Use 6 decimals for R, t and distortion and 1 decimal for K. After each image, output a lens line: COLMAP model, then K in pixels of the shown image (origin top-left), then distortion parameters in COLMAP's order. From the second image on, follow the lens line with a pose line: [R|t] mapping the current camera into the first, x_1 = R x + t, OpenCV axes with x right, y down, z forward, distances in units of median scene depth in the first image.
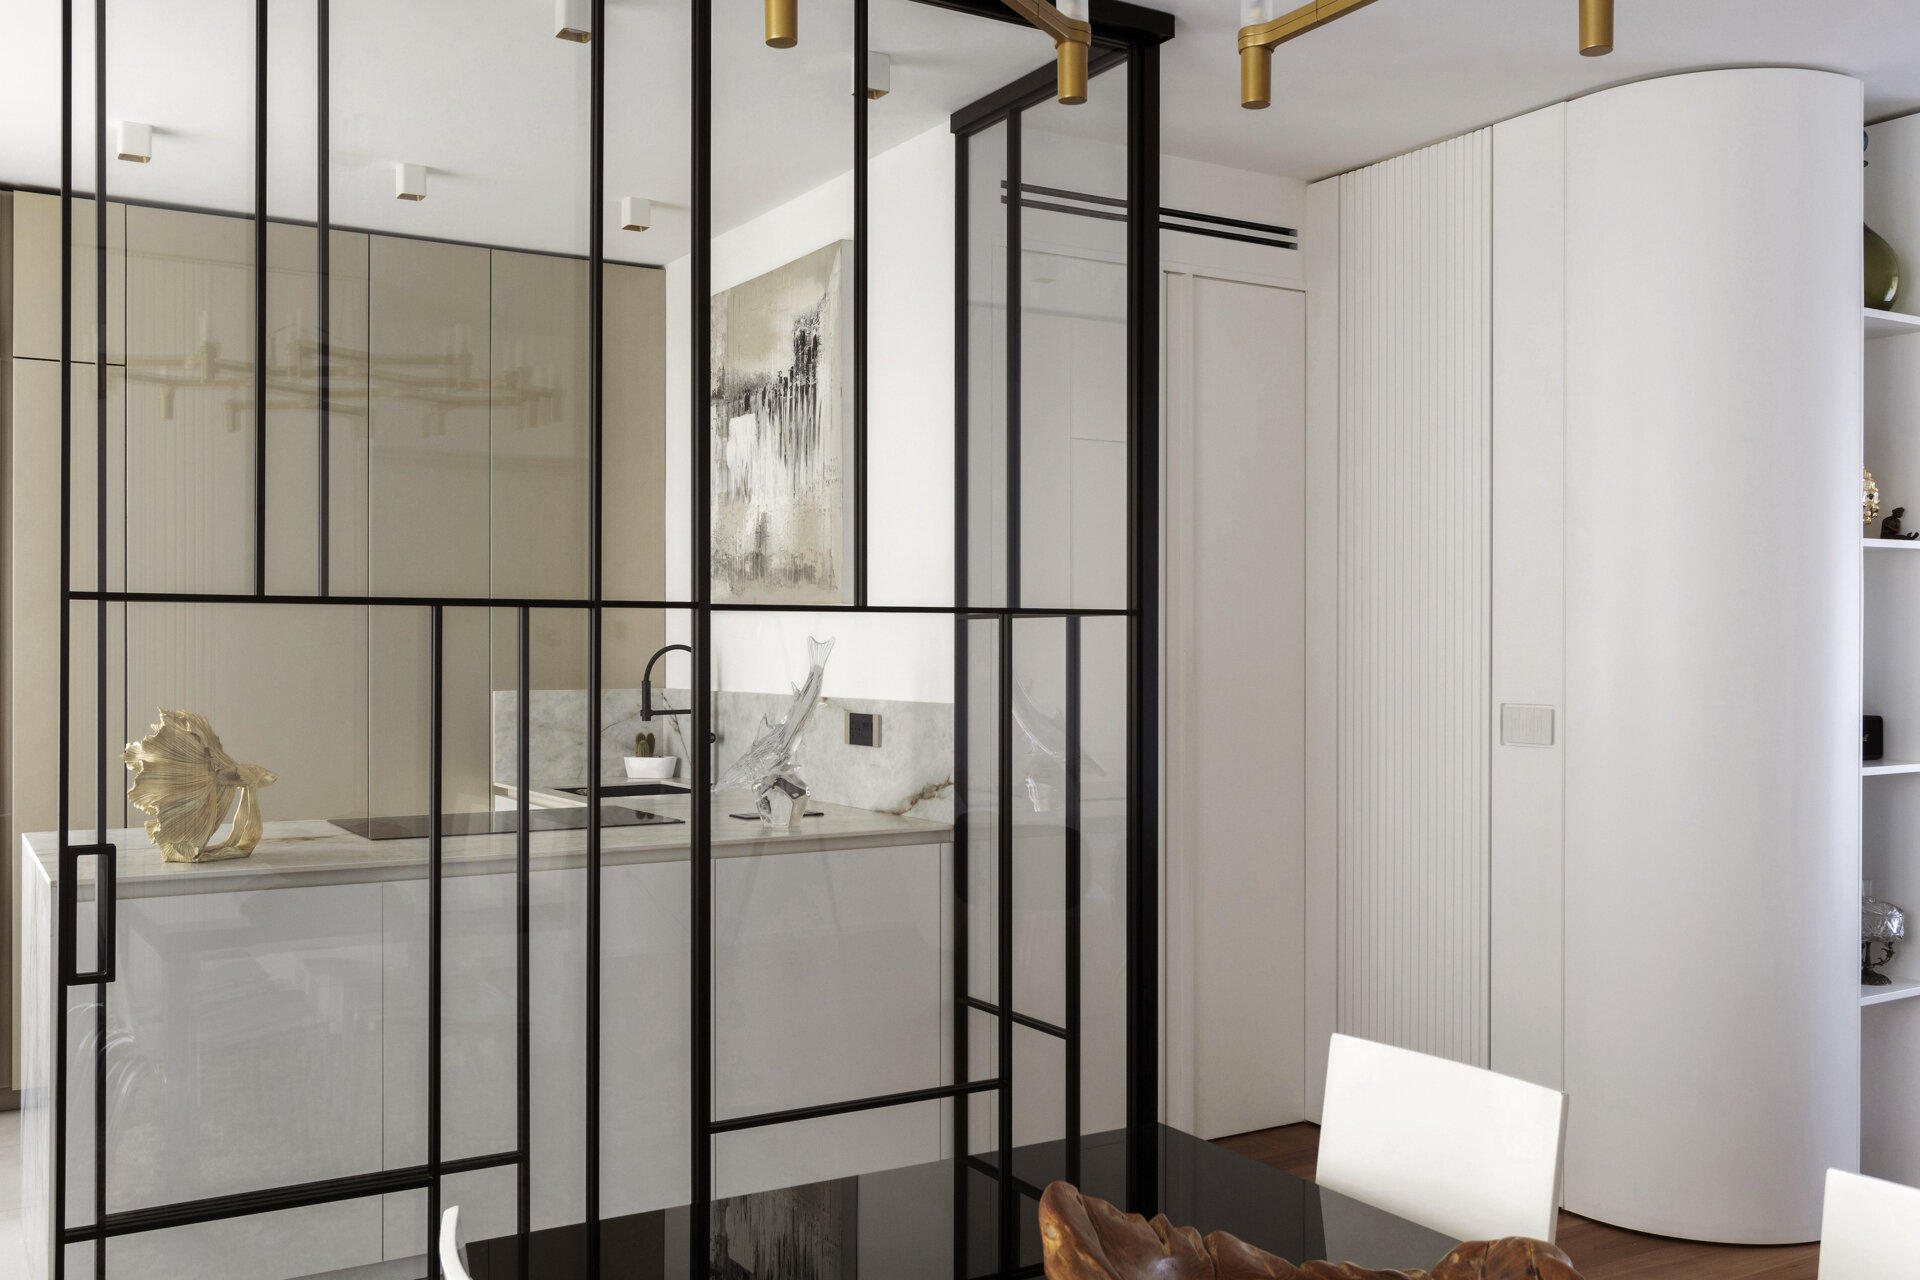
lens RADIAL K [[1680.7, 0, 958.7], [0, 1680.7, 633.4], [0, 0, 1]] dist [-0.007278, 0.008427]
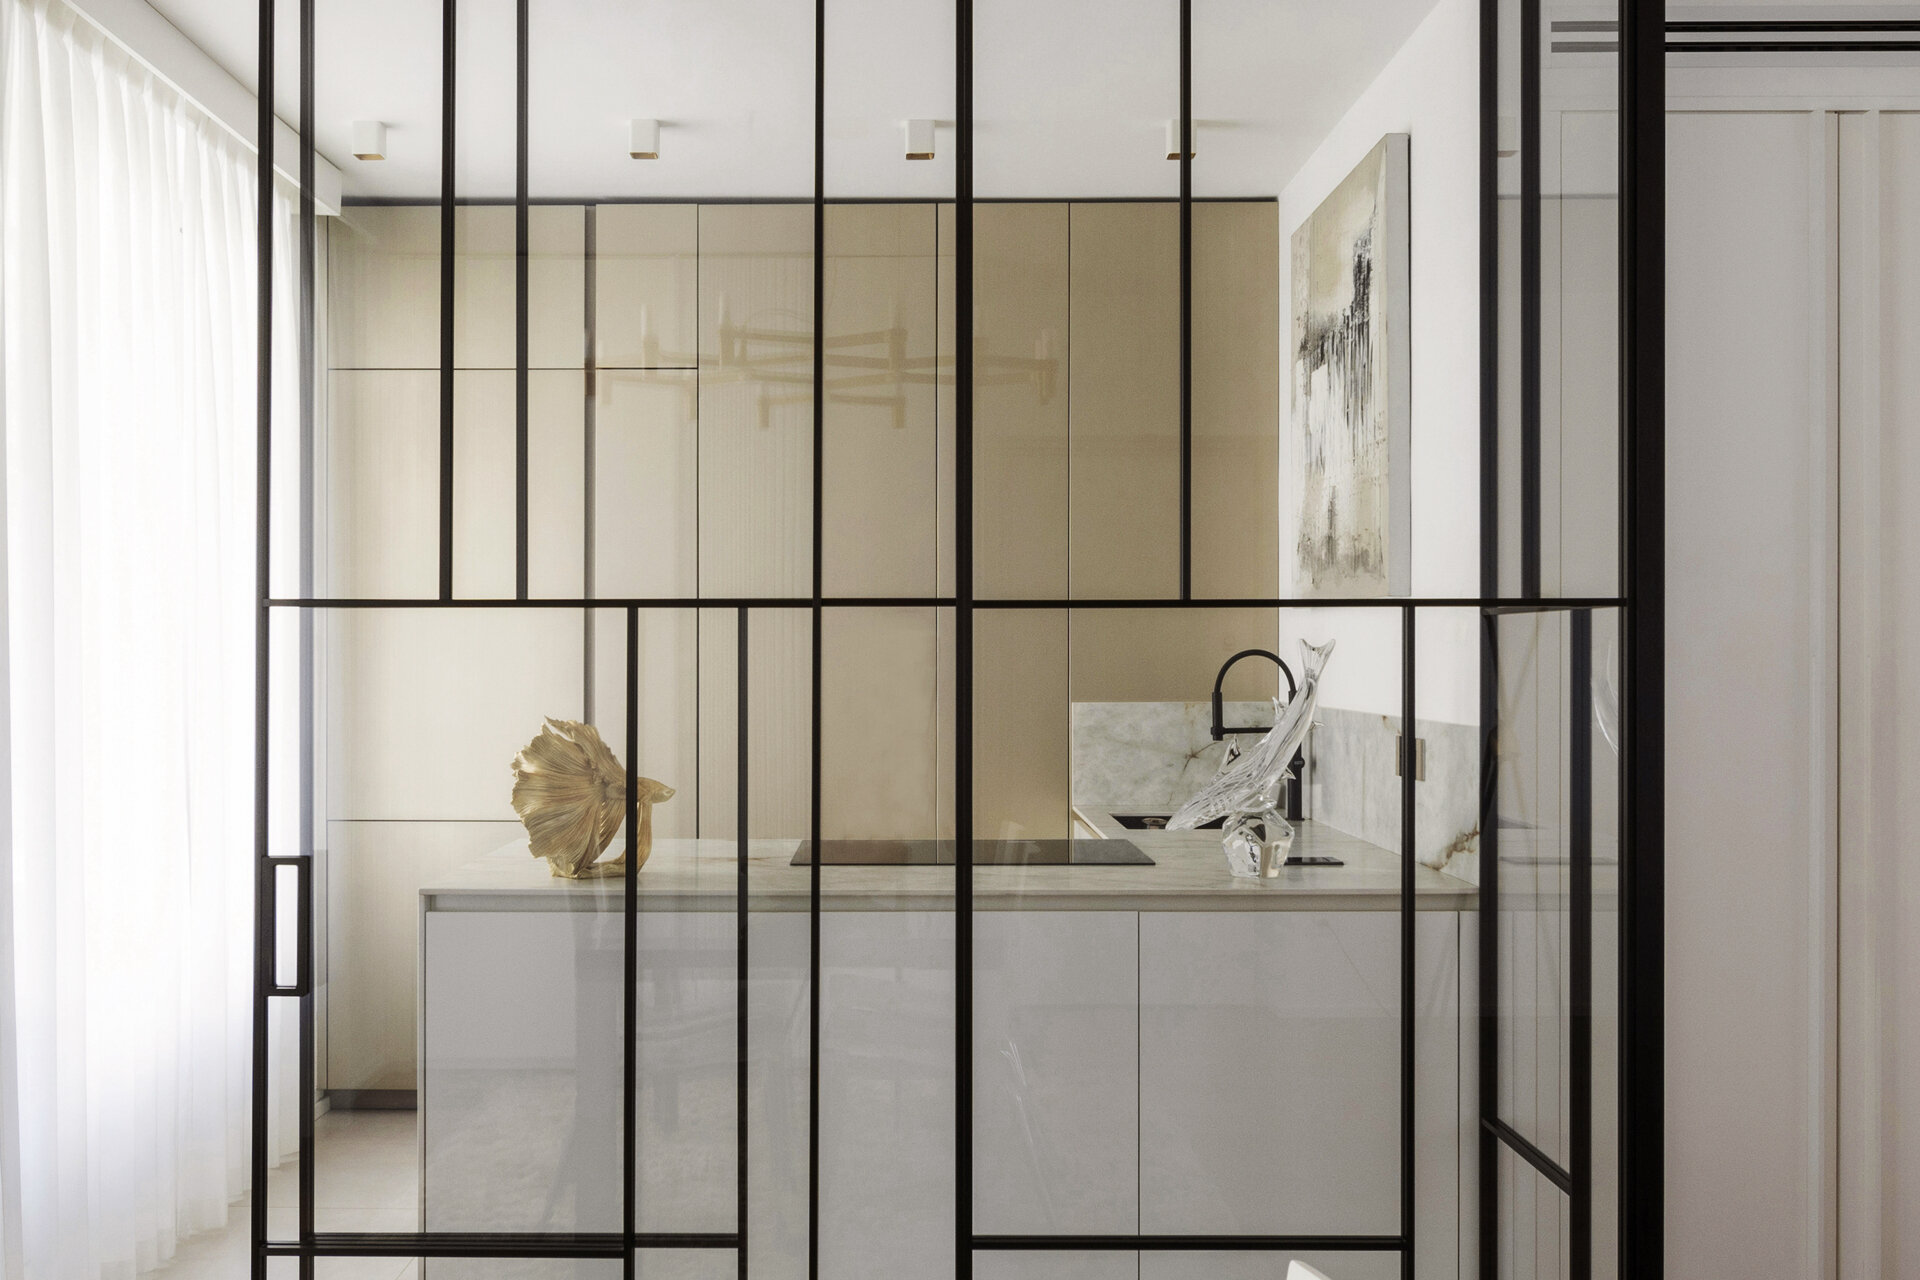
lens RADIAL K [[1901.3, 0, 926.7], [0, 1901.3, 612.1], [0, 0, 1]] dist [0.007451, 0.000000]
pose [[0.852838, -0.013989, -0.521989, 0.231419], [0.007173, 0.999861, -0.015076, 0.001638], [0.522127, 0.009113, 0.852819, 0.142202]]
